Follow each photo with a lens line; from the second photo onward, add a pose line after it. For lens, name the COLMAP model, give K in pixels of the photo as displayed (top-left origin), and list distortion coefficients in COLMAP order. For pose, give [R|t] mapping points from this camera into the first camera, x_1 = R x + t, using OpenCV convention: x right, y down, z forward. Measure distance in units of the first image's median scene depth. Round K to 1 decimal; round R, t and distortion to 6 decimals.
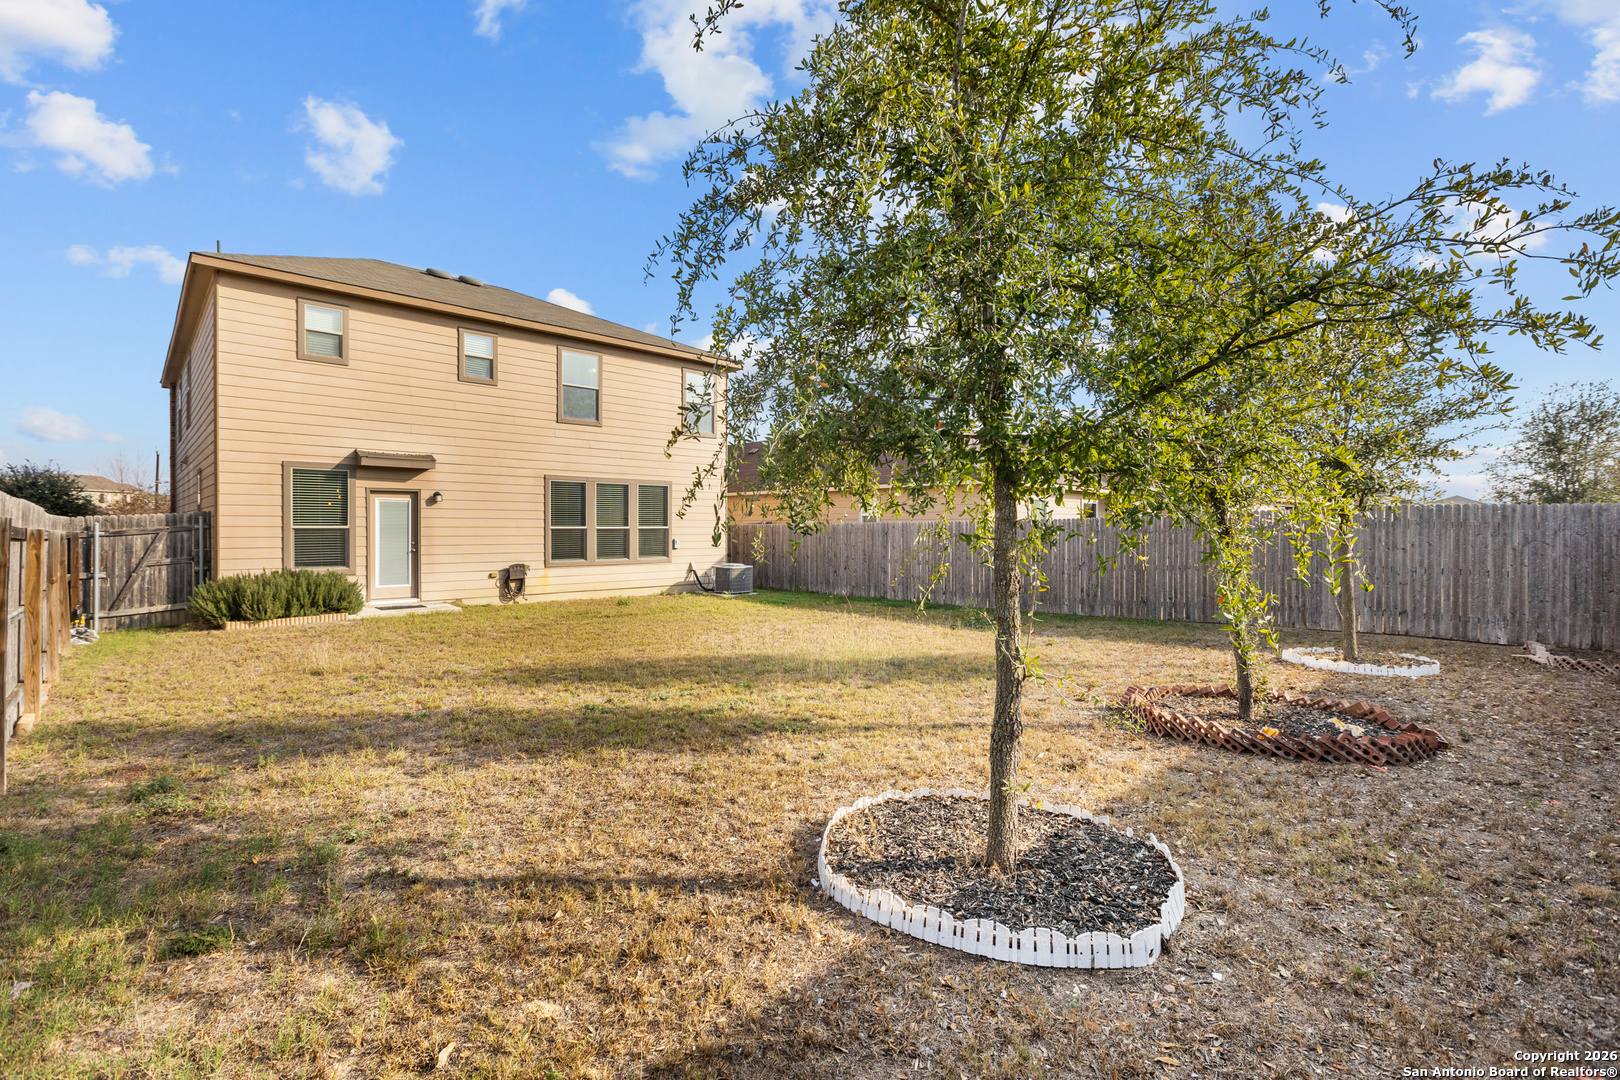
lens RADIAL K [[725.4, 0, 806.9], [0, 725.4, 540.0], [0, 0, 1]] dist [-0.003545, -0.000075]
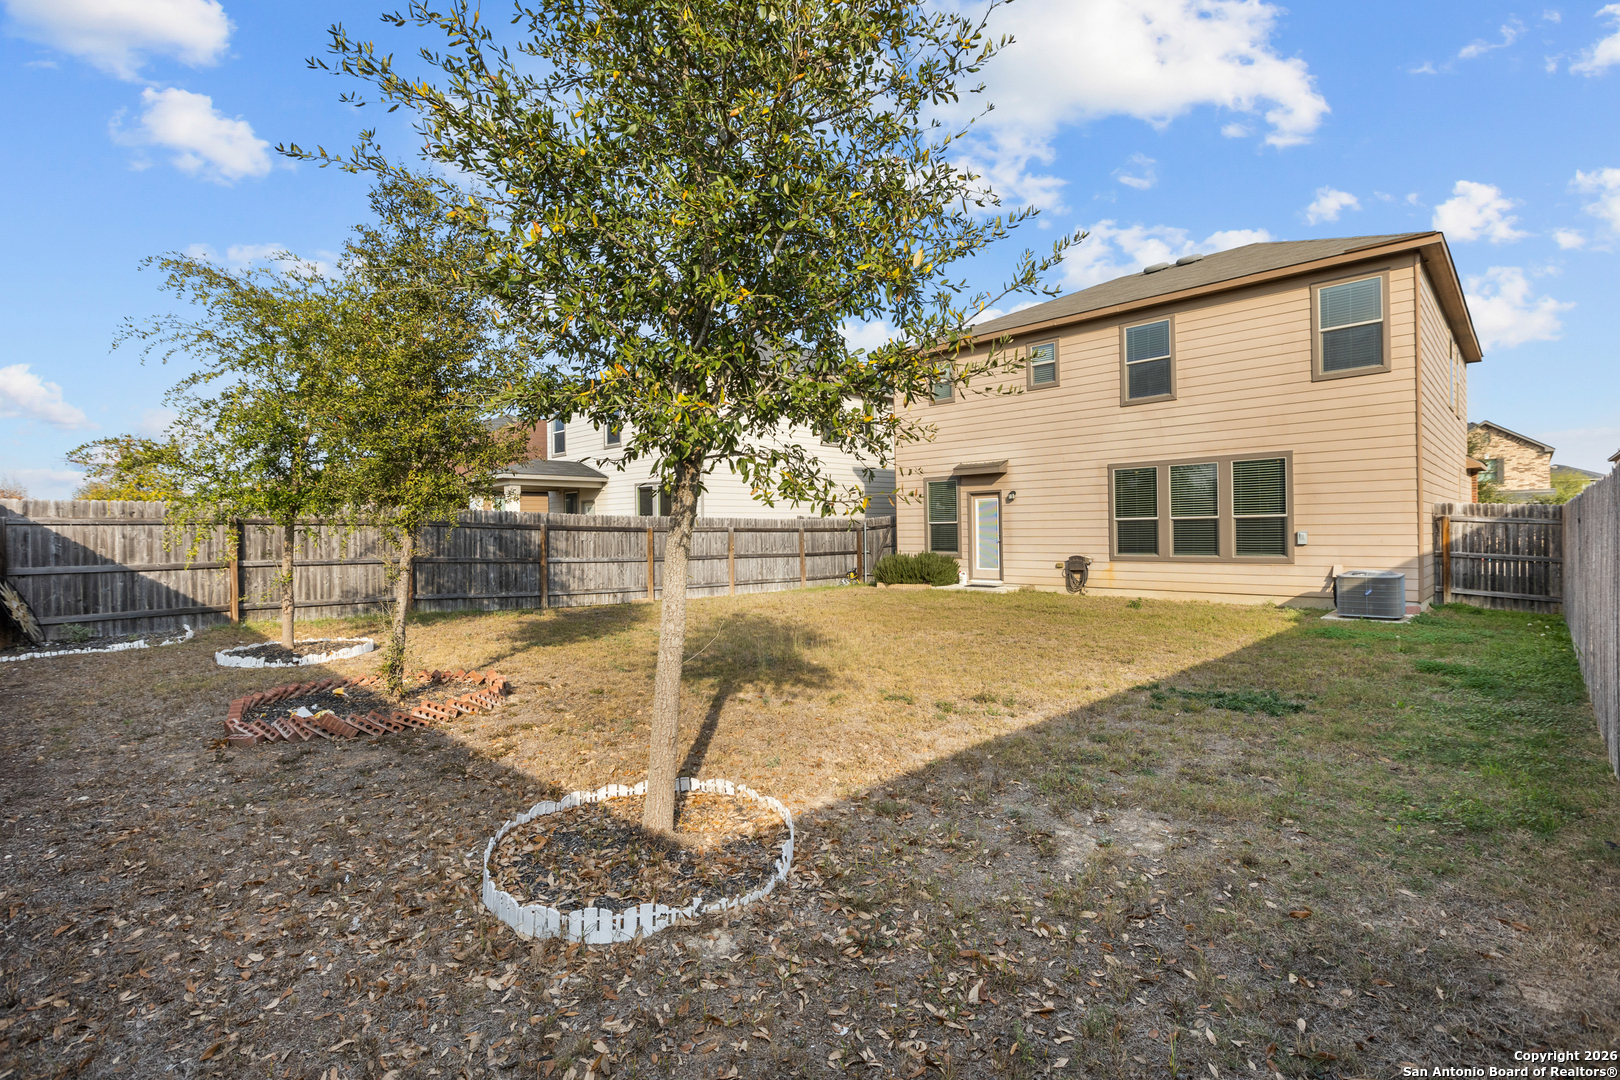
lens RADIAL K [[725.4, 0, 806.9], [0, 725.4, 530.7], [0, 0, 1]] dist [-0.003545, -0.000075]
pose [[0.034015, 0.003339, -0.999416, 0.594025], [0.003599, 0.999988, 0.003464, -0.007011], [0.999415, -0.003714, 0.034002, 0.575279]]
